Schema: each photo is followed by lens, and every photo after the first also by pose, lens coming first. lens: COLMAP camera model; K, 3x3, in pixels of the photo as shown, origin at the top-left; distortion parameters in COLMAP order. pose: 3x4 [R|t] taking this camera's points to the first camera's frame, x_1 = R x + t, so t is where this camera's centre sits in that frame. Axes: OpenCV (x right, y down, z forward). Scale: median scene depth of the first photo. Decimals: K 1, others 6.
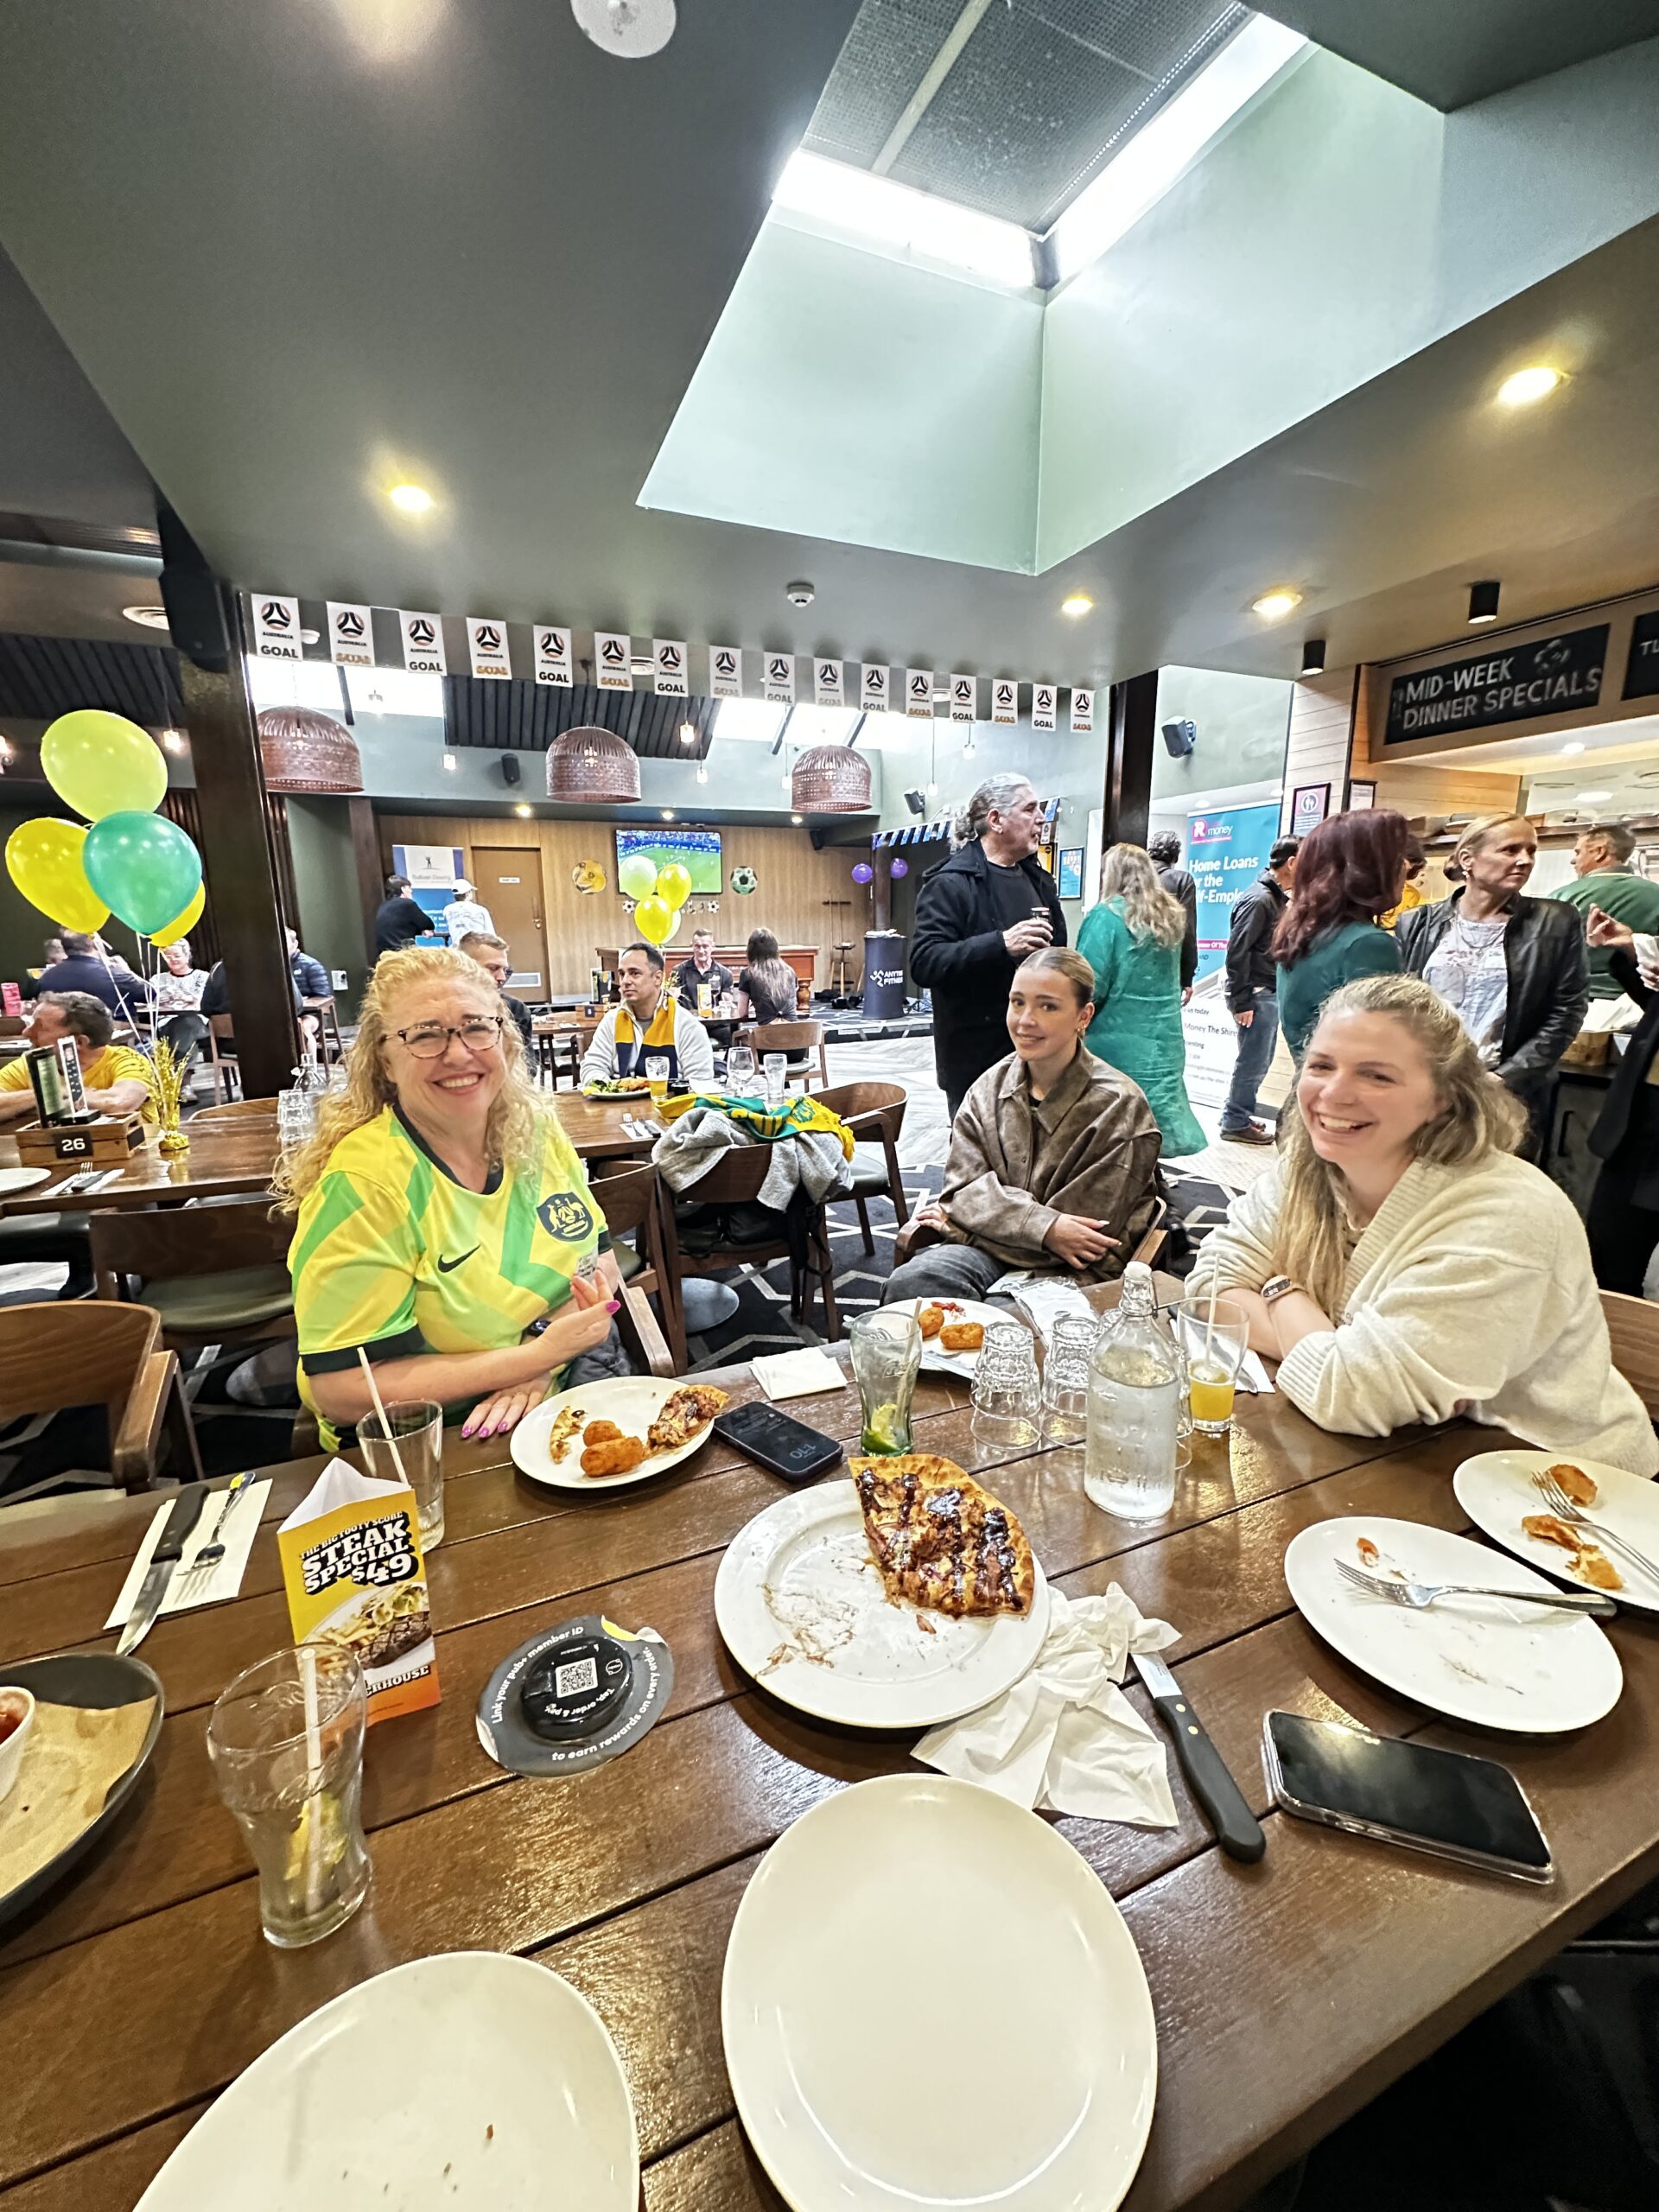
lens RADIAL K [[877.8, 0, 828.3], [0, 877.8, 1084.9], [0, 0, 1]] dist [0.000189, -0.000027]
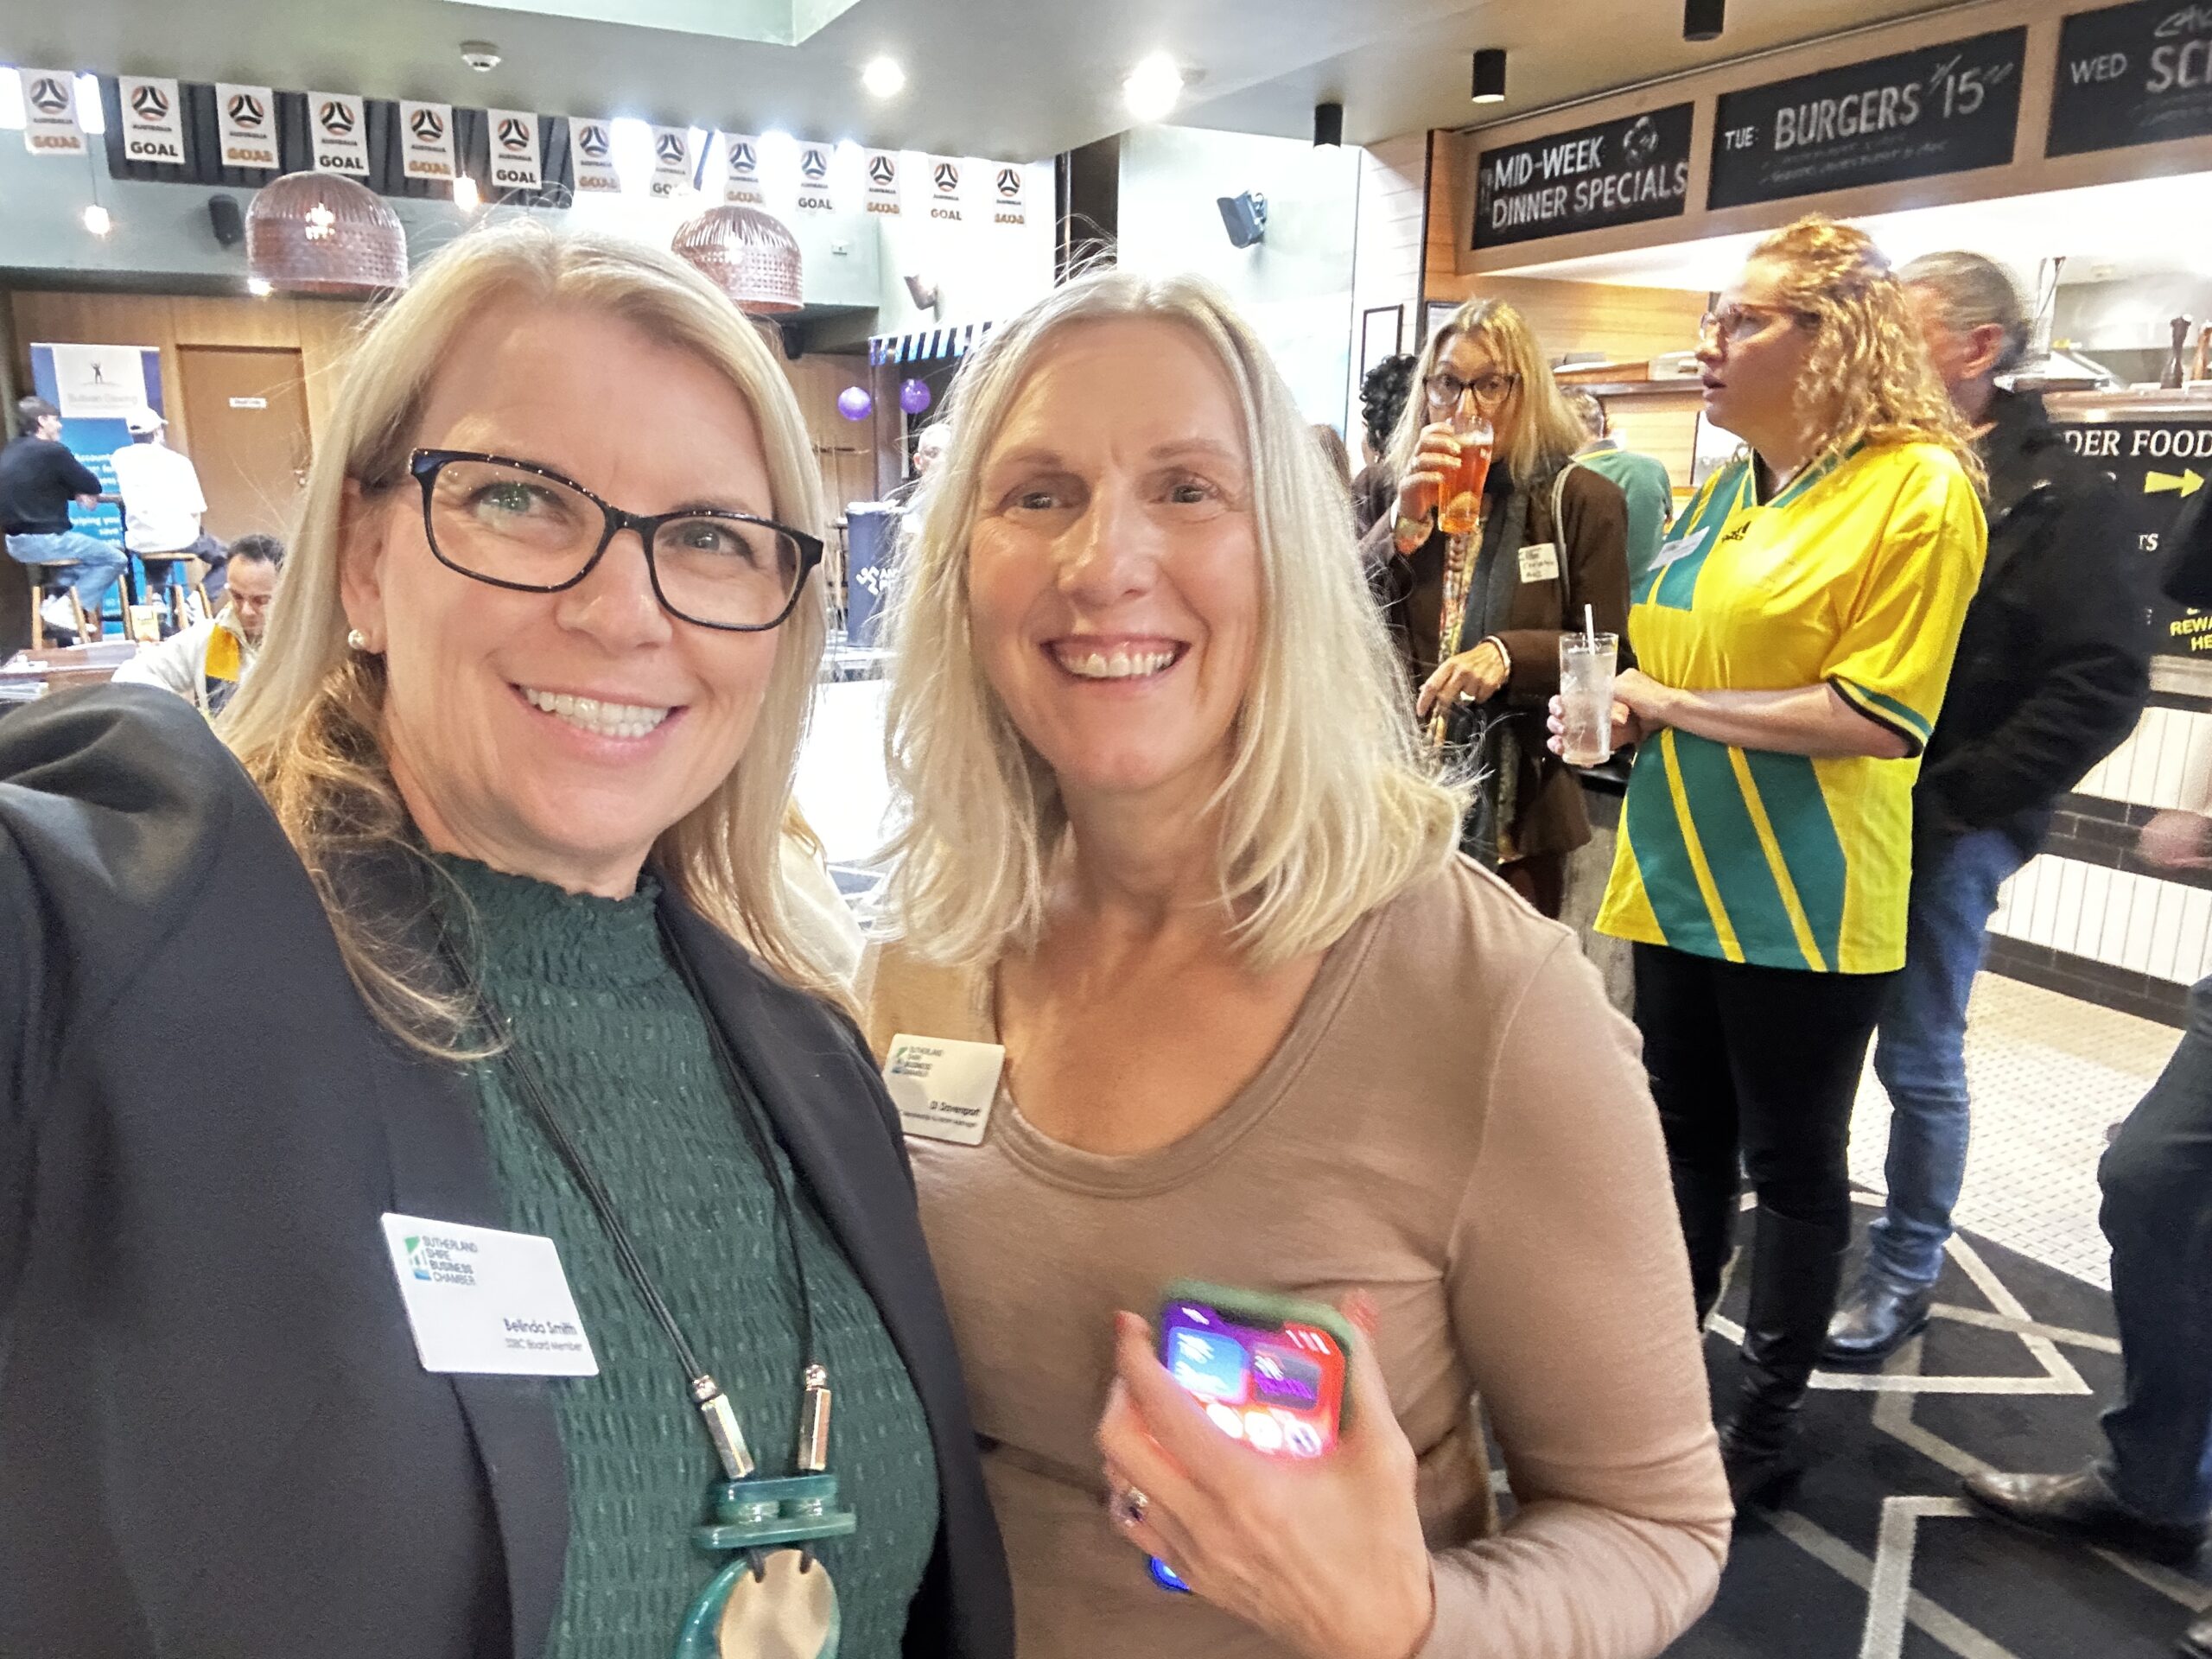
lens RADIAL K [[1656.3, 0, 1106.0], [0, 1656.3, 829.5], [0, 0, 1]] dist [0.041578, -0.086086]
pose [[0.997357, -0.001596, 0.072635, 0.267025], [-0.000525, 0.999575, 0.029162, 0.027025], [-0.072651, -0.029123, 0.996932, -0.294858]]
